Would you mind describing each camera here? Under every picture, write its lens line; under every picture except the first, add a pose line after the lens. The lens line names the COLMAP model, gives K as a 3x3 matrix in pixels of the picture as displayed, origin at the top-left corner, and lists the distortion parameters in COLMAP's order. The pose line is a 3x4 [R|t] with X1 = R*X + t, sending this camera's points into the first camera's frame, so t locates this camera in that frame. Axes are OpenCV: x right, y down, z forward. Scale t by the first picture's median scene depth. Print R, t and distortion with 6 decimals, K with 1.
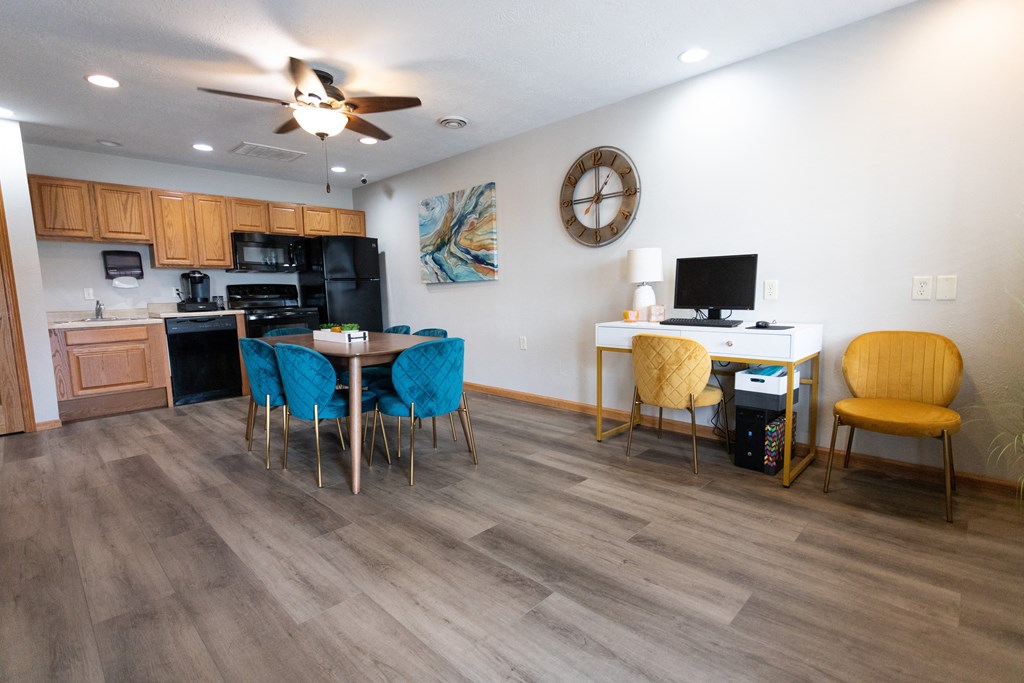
lens RADIAL K [[483.4, 0, 514.2], [0, 483.4, 342.2], [0, 0, 1]] dist [0.004127, 0.000075]
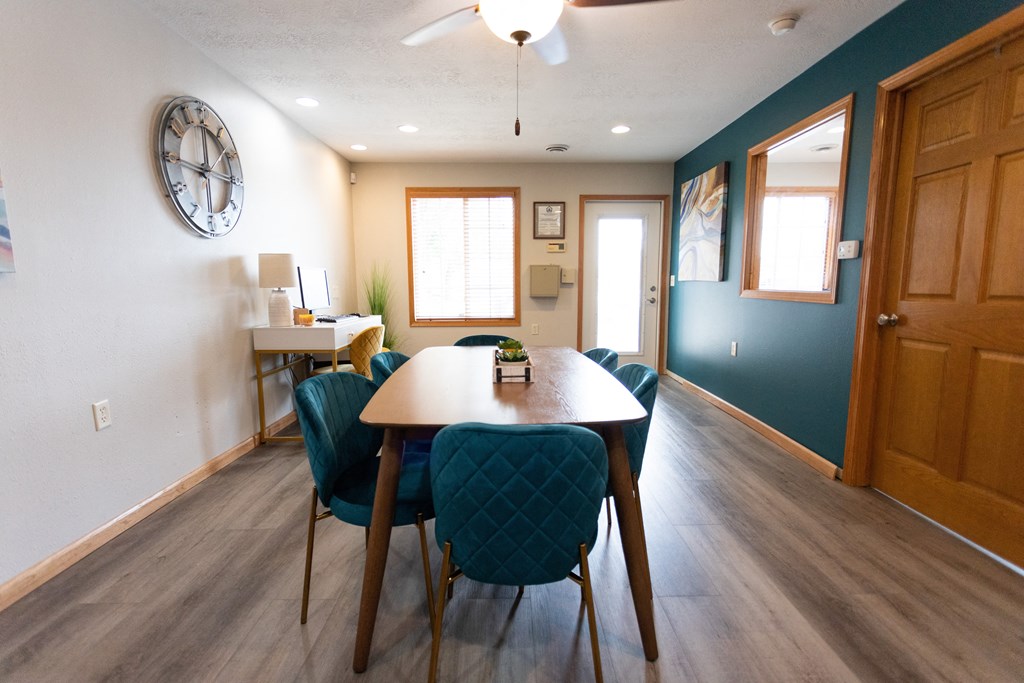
lens RADIAL K [[483.4, 0, 514.2], [0, 483.4, 342.2], [0, 0, 1]] dist [0.004127, 0.000075]
pose [[-0.707952, -0.063721, 0.703381, -0.545679], [0.096217, 0.977935, 0.185435, -0.107439], [-0.699676, 0.198956, -0.686199, 0.970217]]
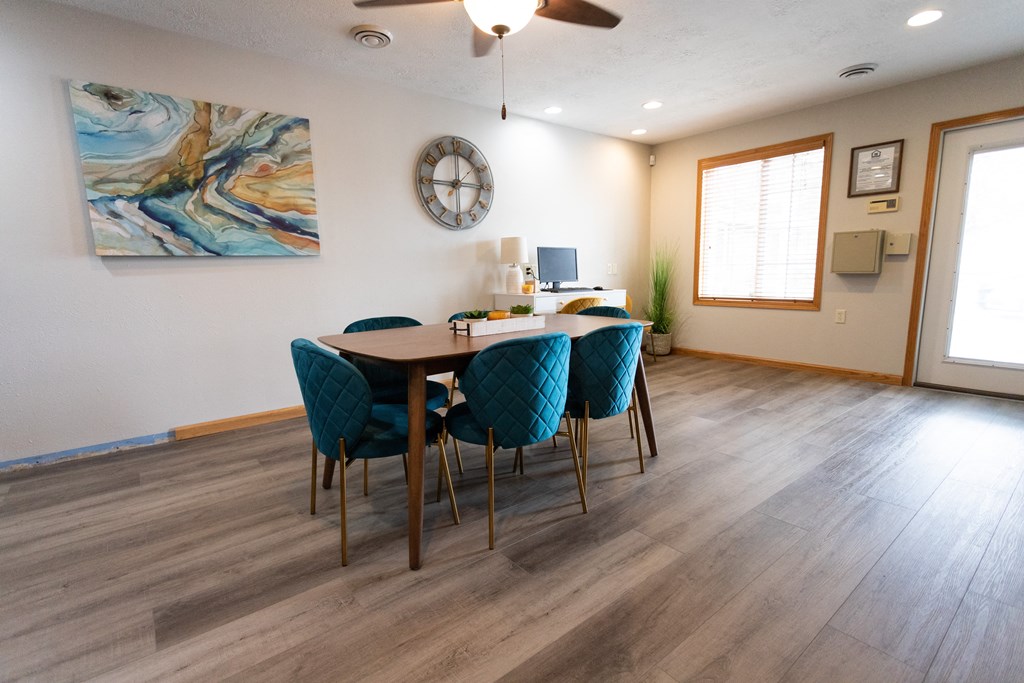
lens RADIAL K [[483.4, 0, 514.2], [0, 483.4, 342.2], [0, 0, 1]] dist [0.004127, 0.000075]
pose [[0.119618, -0.127844, 0.984554, -0.726684], [0.122234, 0.986026, 0.113185, -0.044721], [-0.985267, 0.106807, 0.133573, 0.605829]]
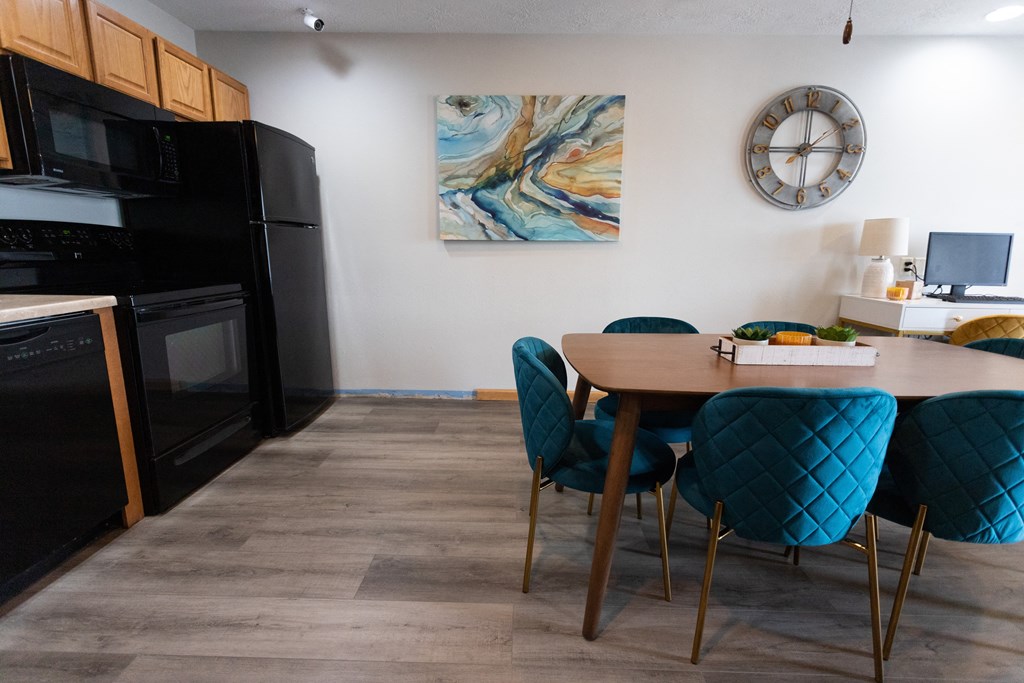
lens RADIAL K [[483.4, 0, 514.2], [0, 483.4, 342.2], [0, 0, 1]] dist [0.004127, 0.000075]
pose [[0.730657, -0.098426, 0.675613, -0.620533], [0.043605, 0.994261, 0.097690, -0.057120], [-0.681351, -0.041918, 0.730756, 0.567072]]
